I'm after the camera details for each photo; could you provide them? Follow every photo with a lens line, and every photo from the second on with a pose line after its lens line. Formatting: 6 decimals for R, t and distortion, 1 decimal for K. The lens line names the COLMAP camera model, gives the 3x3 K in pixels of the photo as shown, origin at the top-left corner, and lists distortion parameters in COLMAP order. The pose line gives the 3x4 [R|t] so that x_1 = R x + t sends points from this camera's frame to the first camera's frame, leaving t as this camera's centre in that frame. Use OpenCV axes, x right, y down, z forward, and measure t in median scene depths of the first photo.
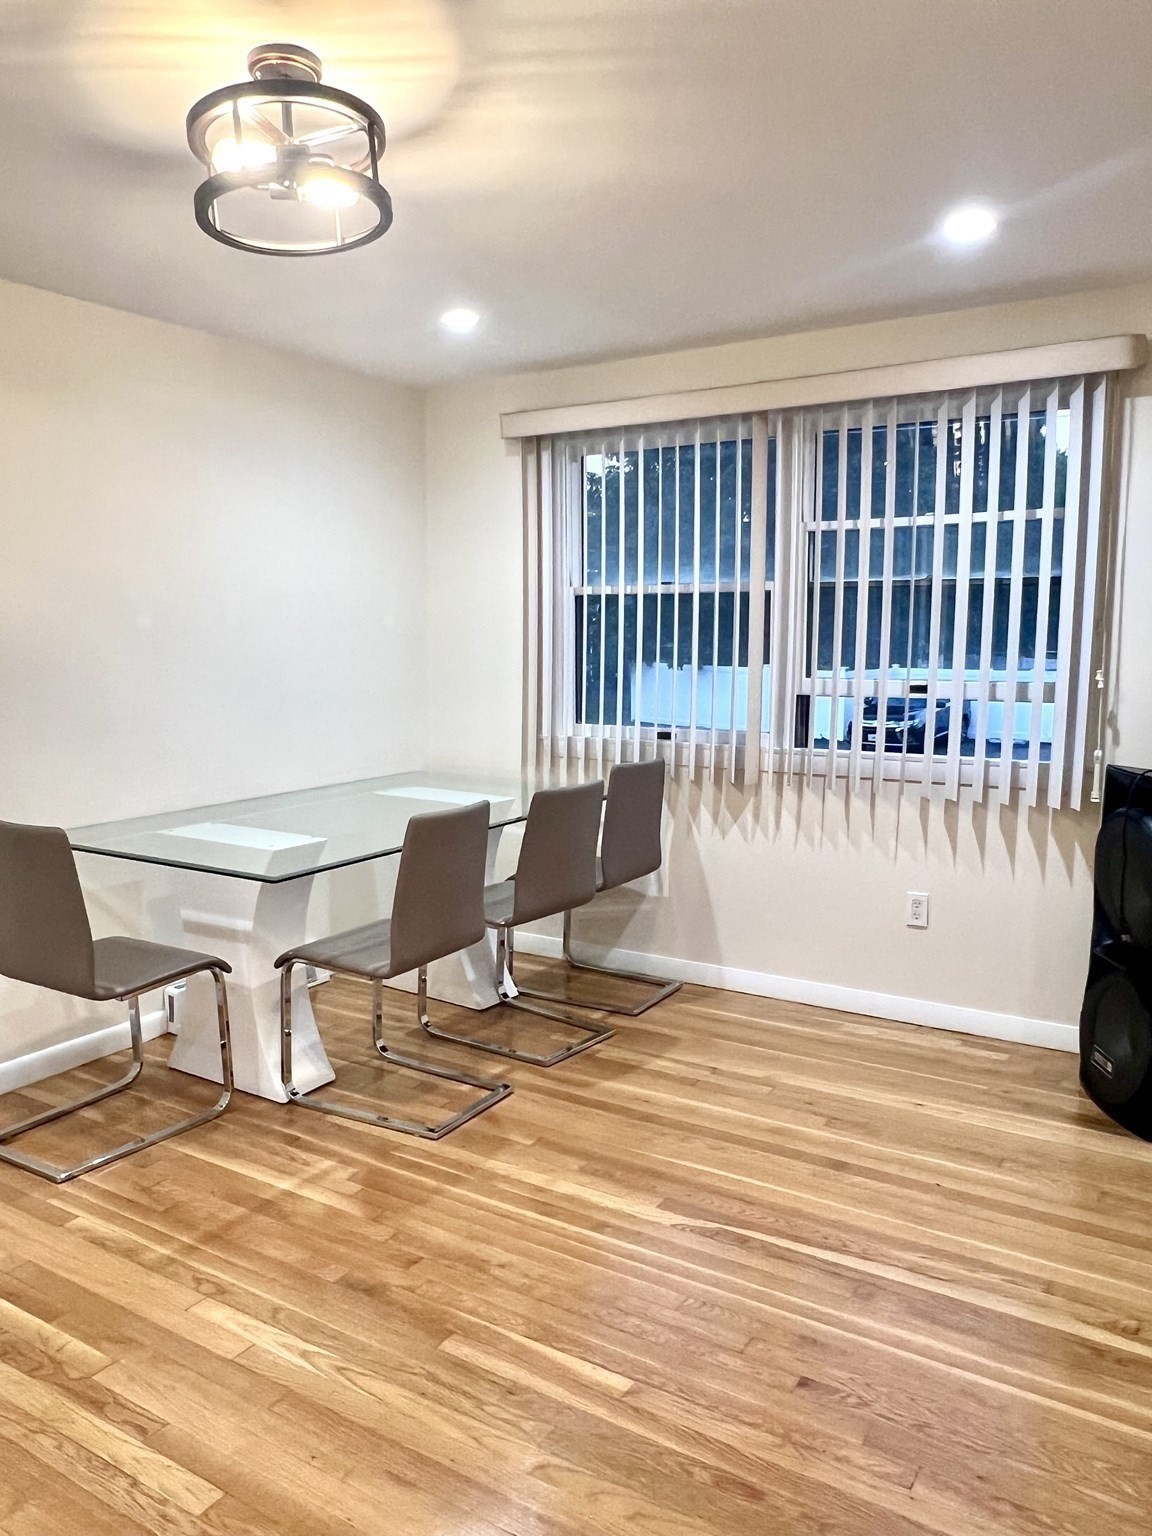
lens RADIAL K [[1131.4, 0, 558.4], [0, 1131.4, 765.4], [0, 0, 1]] dist [-0.003765, -0.002088]
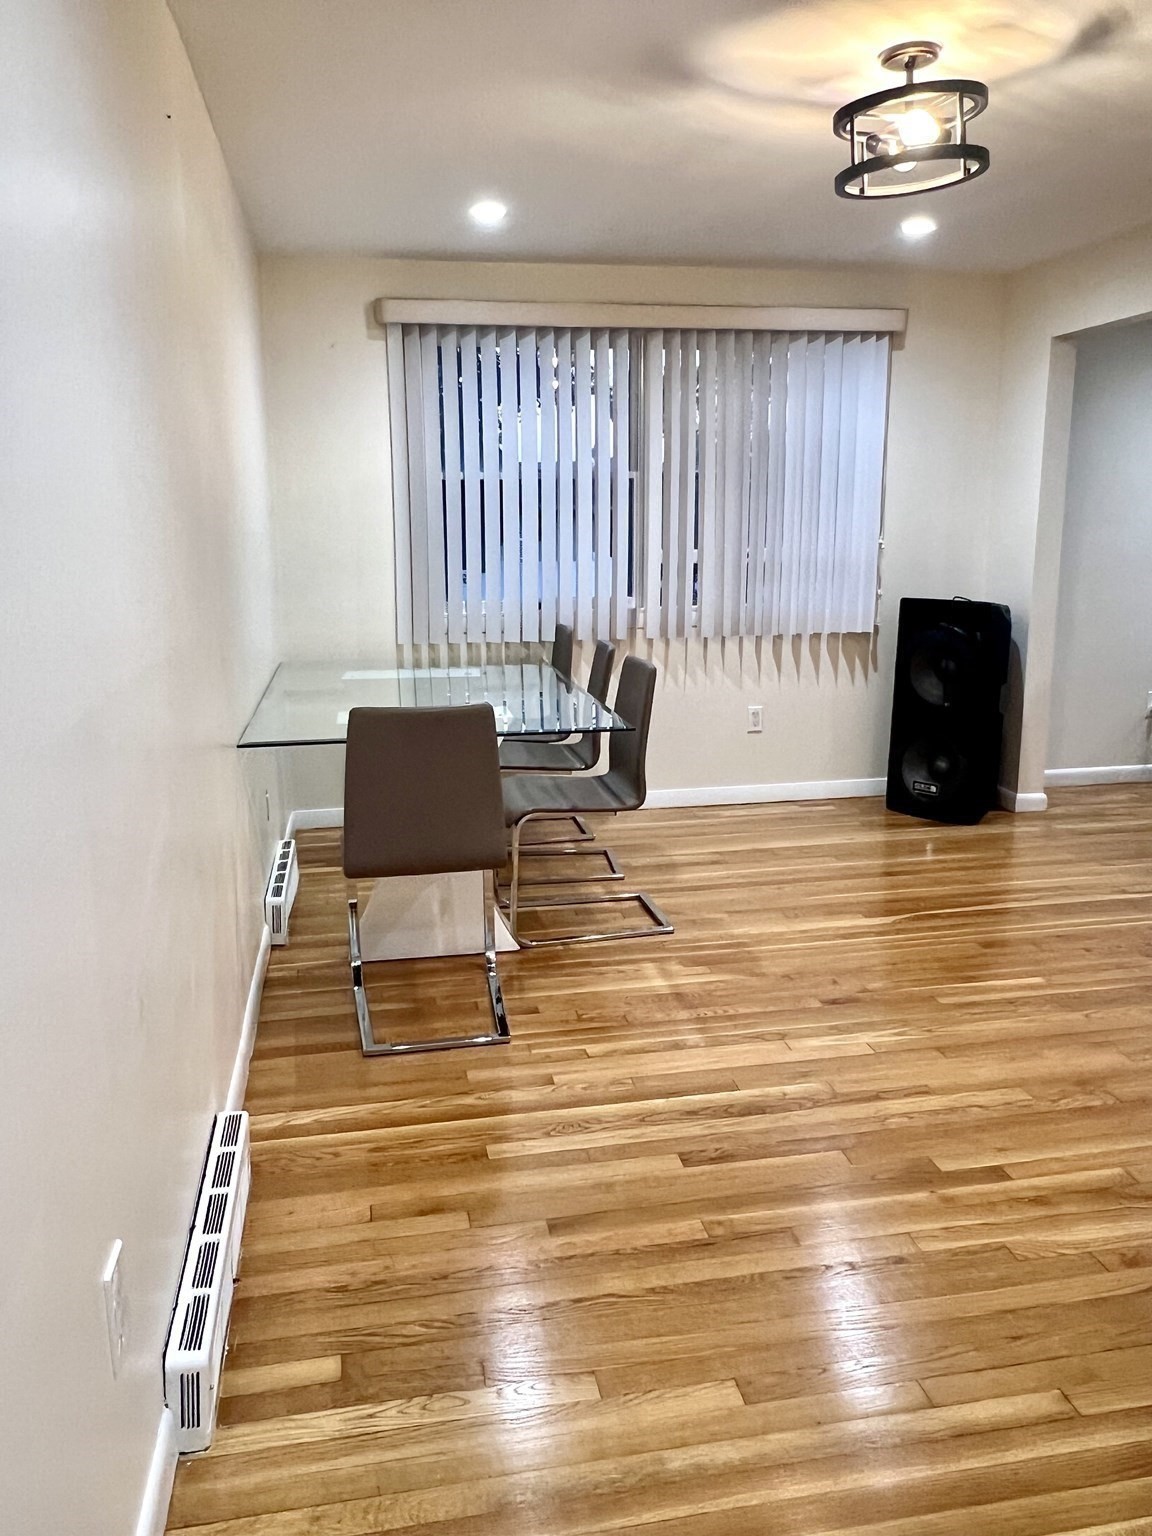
lens RADIAL K [[1131.4, 0, 558.4], [0, 1131.4, 765.4], [0, 0, 1]] dist [-0.003765, -0.002088]
pose [[0.737450, -0.148142, 0.658955, -1.042125], [0.087400, 0.988377, 0.124390, -0.011165], [-0.669723, -0.034138, 0.741826, 0.193798]]
